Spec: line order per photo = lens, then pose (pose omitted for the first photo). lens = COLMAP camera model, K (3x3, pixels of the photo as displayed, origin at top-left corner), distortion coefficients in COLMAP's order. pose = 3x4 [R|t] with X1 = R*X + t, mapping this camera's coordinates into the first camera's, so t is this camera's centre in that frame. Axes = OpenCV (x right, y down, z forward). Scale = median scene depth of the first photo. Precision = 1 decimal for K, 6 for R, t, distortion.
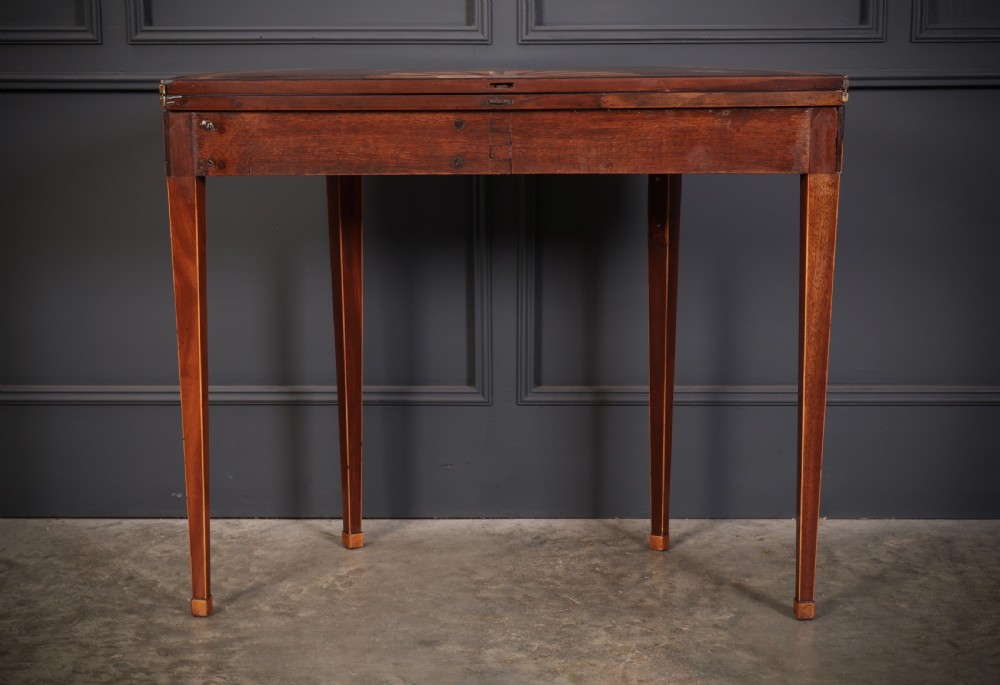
lens RADIAL K [[1494.2, 0, 482.0], [0, 1494.2, 395.3], [0, 0, 1]] dist [0.021169, 0.000000]
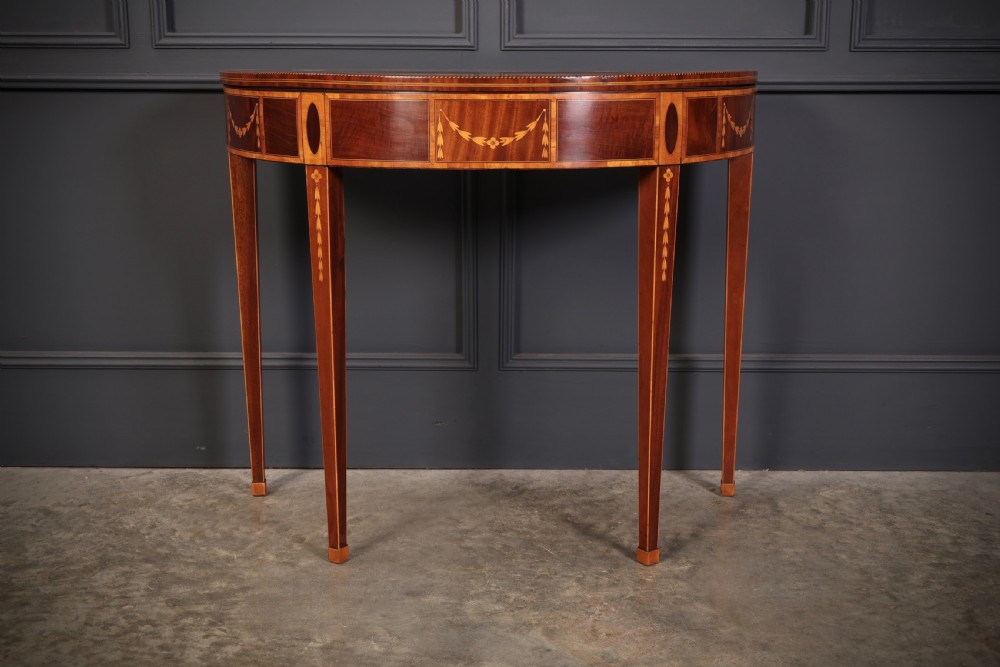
lens RADIAL K [[1131.5, 0, 493.0], [0, 1131.5, 365.1], [0, 0, 1]] dist [0.014646, 0.000000]
pose [[0.999937, 0.003827, 0.010598, 0.010685], [-0.004053, 0.999763, 0.021389, -0.018094], [-0.010514, -0.021431, 0.999715, 0.154781]]
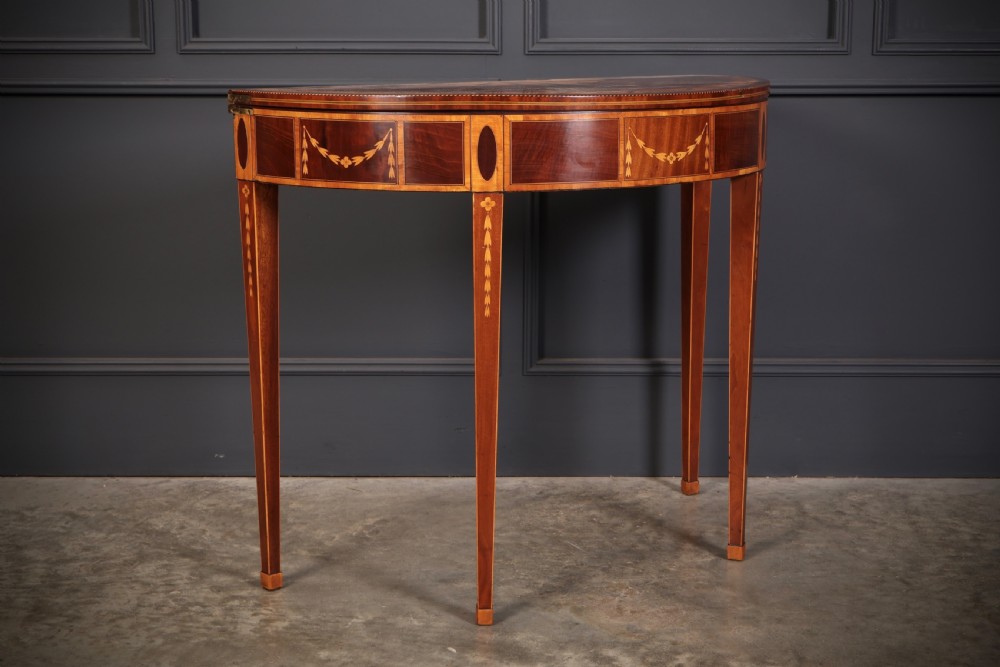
lens RADIAL K [[1417.2, 0, 495.6], [0, 1417.2, 383.6], [0, 0, 1]] dist [0.037414, 0.000000]
pose [[0.999931, 0.001085, 0.011726, -0.010889], [-0.001135, 0.999990, 0.004273, 0.008883], [-0.011722, -0.004286, 0.999922, -0.075811]]
